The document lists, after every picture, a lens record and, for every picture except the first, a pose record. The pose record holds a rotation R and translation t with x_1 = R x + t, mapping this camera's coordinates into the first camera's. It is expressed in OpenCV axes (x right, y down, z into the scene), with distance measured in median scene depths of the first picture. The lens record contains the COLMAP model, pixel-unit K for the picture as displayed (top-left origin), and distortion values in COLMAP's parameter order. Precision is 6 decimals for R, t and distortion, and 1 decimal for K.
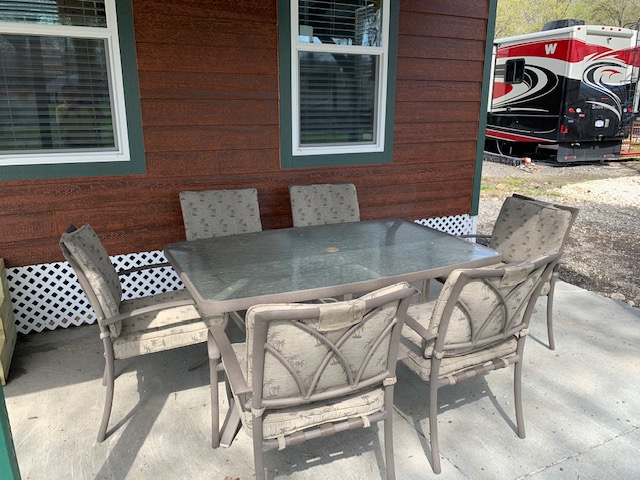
lens RADIAL K [[488.1, 0, 321.1], [0, 488.1, 236.8], [0, 0, 1]] dist [0.027839, -0.014180]
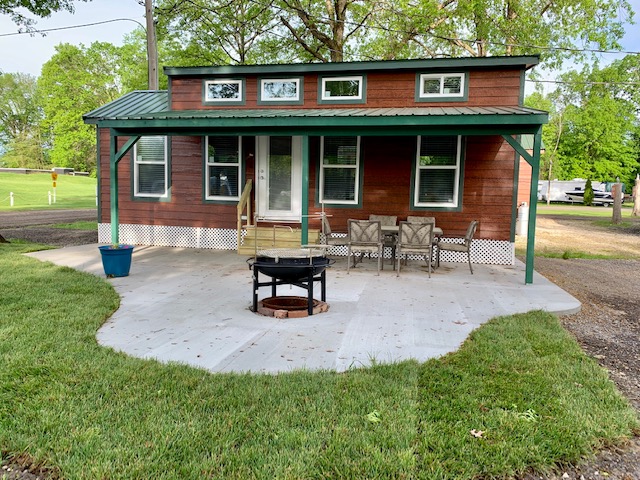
lens RADIAL K [[488.1, 0, 315.7], [0, 488.1, 240.8], [0, 0, 1]] dist [0.027839, -0.014180]
pose [[0.783141, 0.062789, -0.618666, 0.353809], [-0.177254, 0.976155, -0.125306, 0.134745], [0.596046, 0.207793, 0.775597, -0.407082]]
